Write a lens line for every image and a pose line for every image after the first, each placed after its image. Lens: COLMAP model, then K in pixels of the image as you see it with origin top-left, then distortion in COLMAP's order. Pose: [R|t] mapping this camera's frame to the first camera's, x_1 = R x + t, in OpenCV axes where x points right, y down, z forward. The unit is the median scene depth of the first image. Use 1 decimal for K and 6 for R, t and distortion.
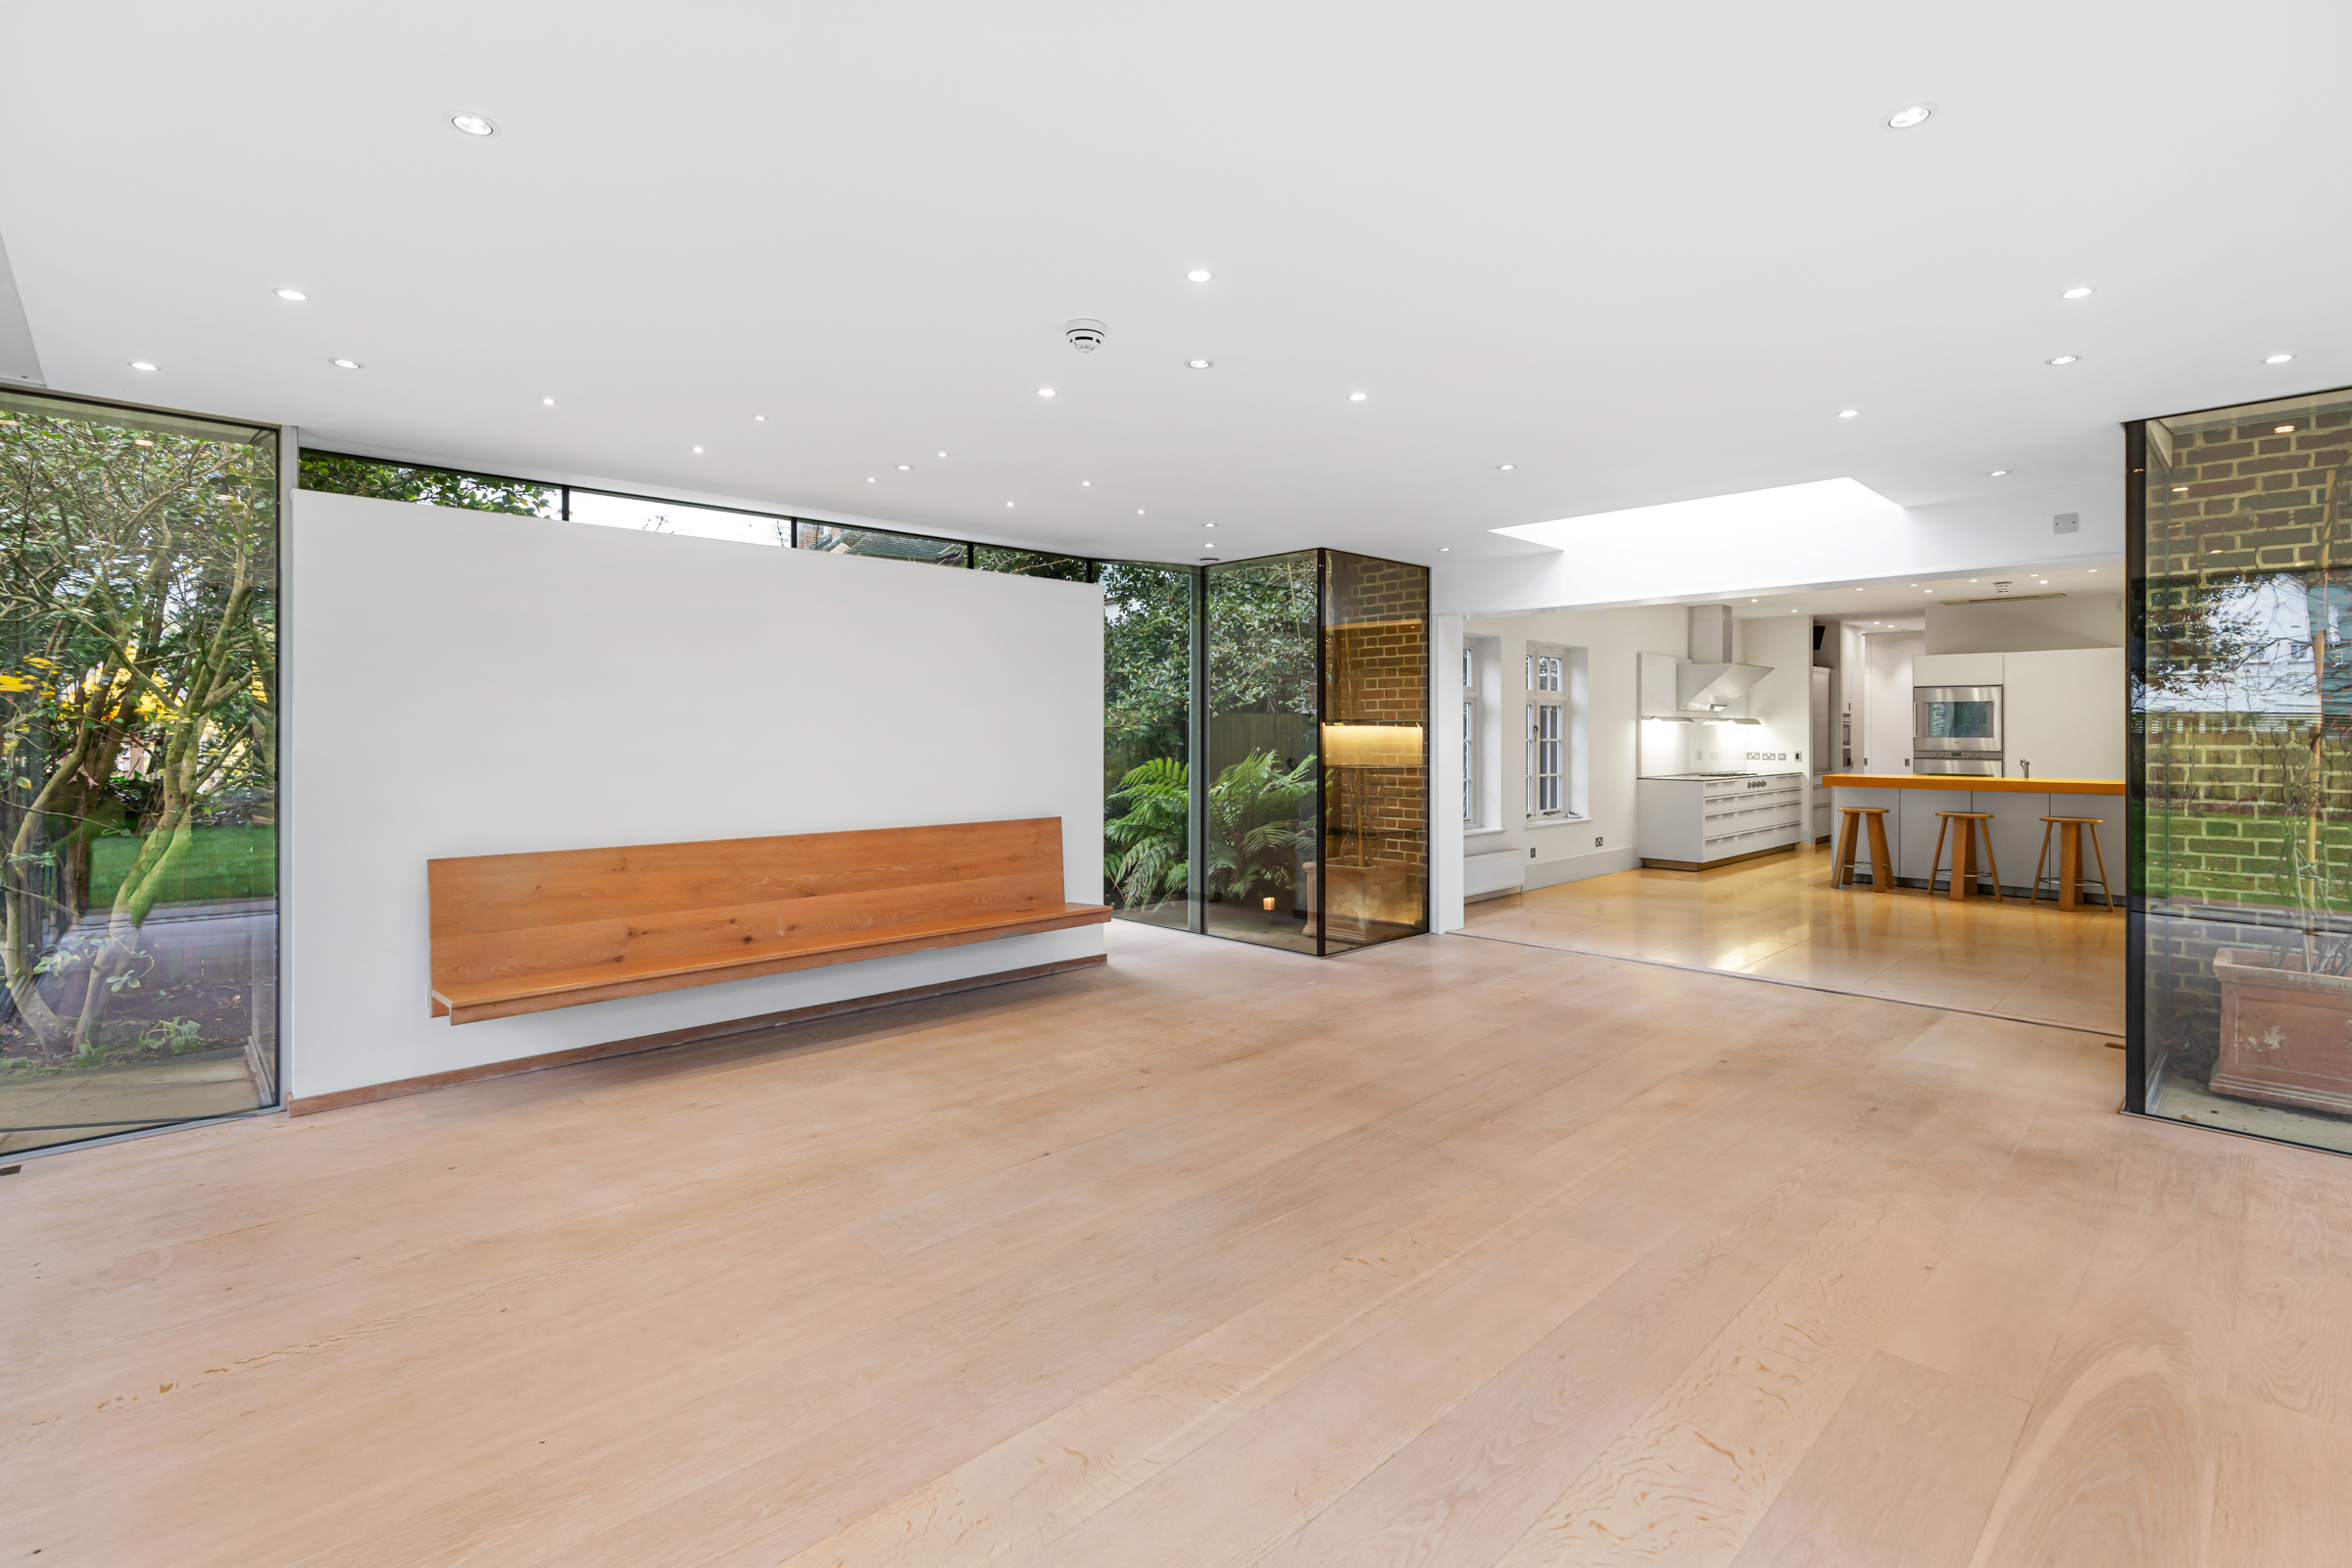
lens RADIAL K [[1079.9, 0, 1174.6], [0, 1079.9, 727.1], [0, 0, 1]] dist [0.000352, 0.000308]
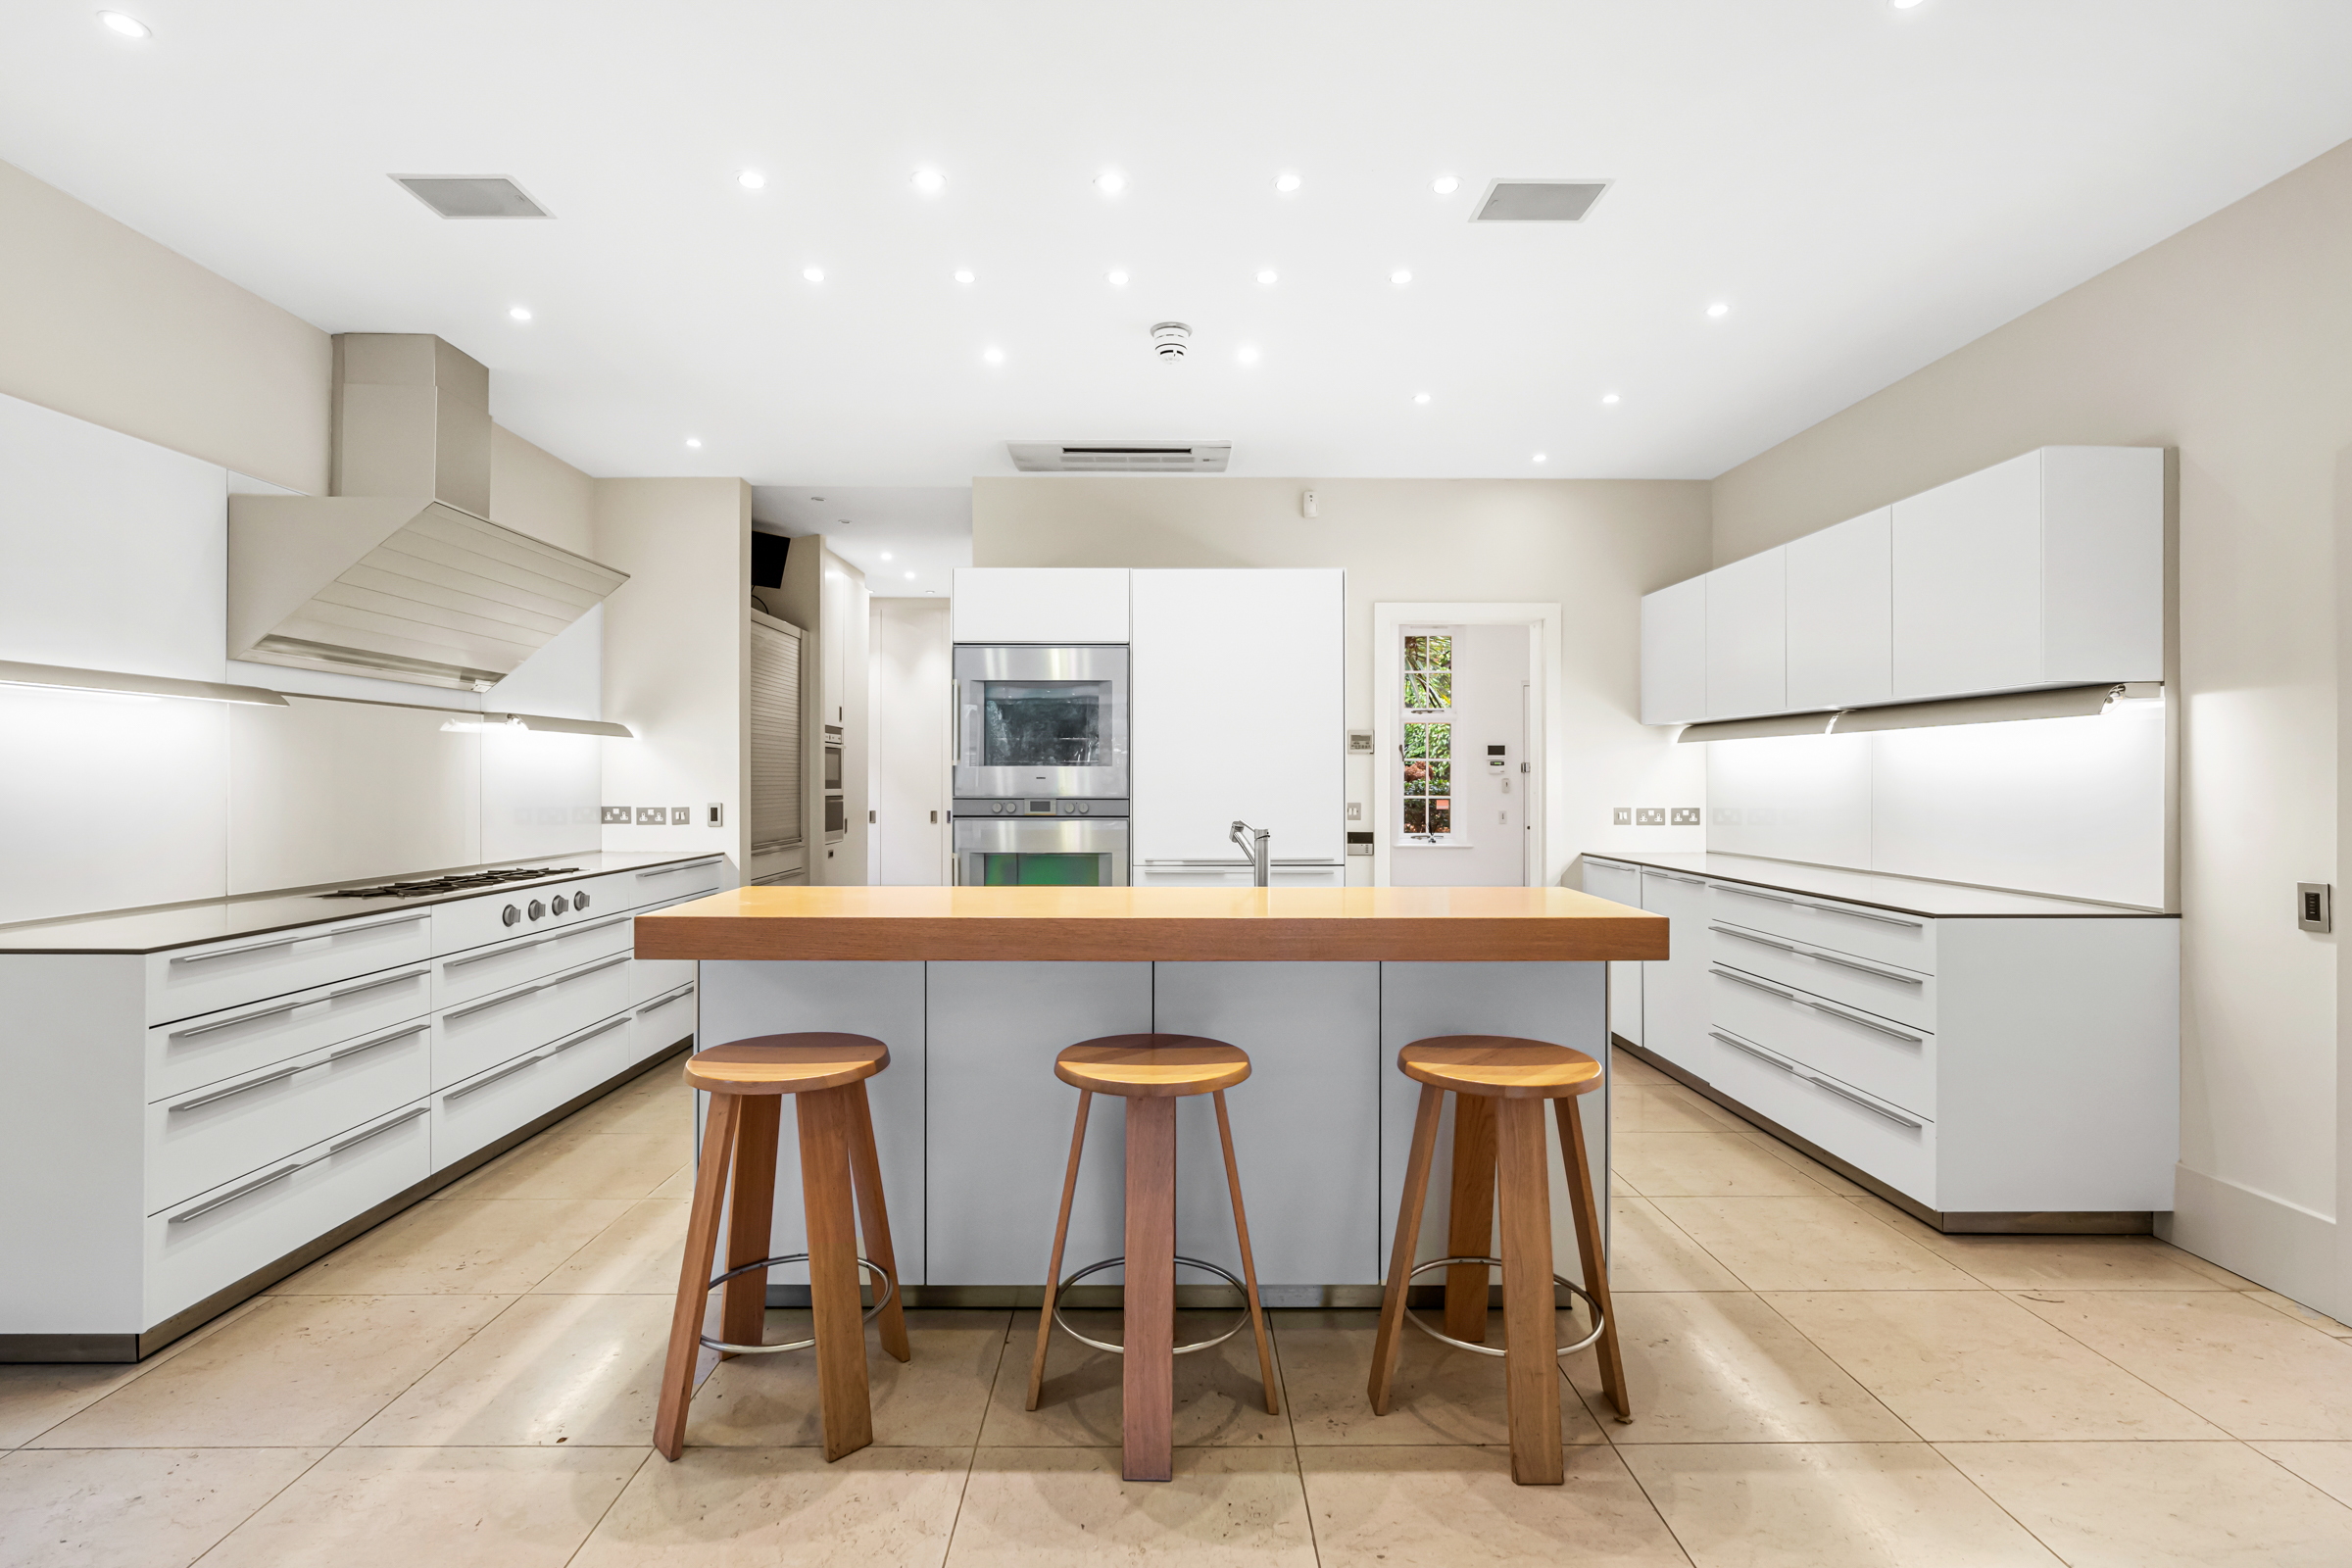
lens RADIAL K [[1075.5, 0, 1176.0], [0, 1075.5, 784.0], [0, 0, 1]] dist [-0.000164, 0.000079]
pose [[0.679334, -0.001525, 0.733828, 0.393274], [-0.003662, 0.999978, 0.005468, 0.012513], [-0.733820, -0.006402, 0.679313, 0.587482]]
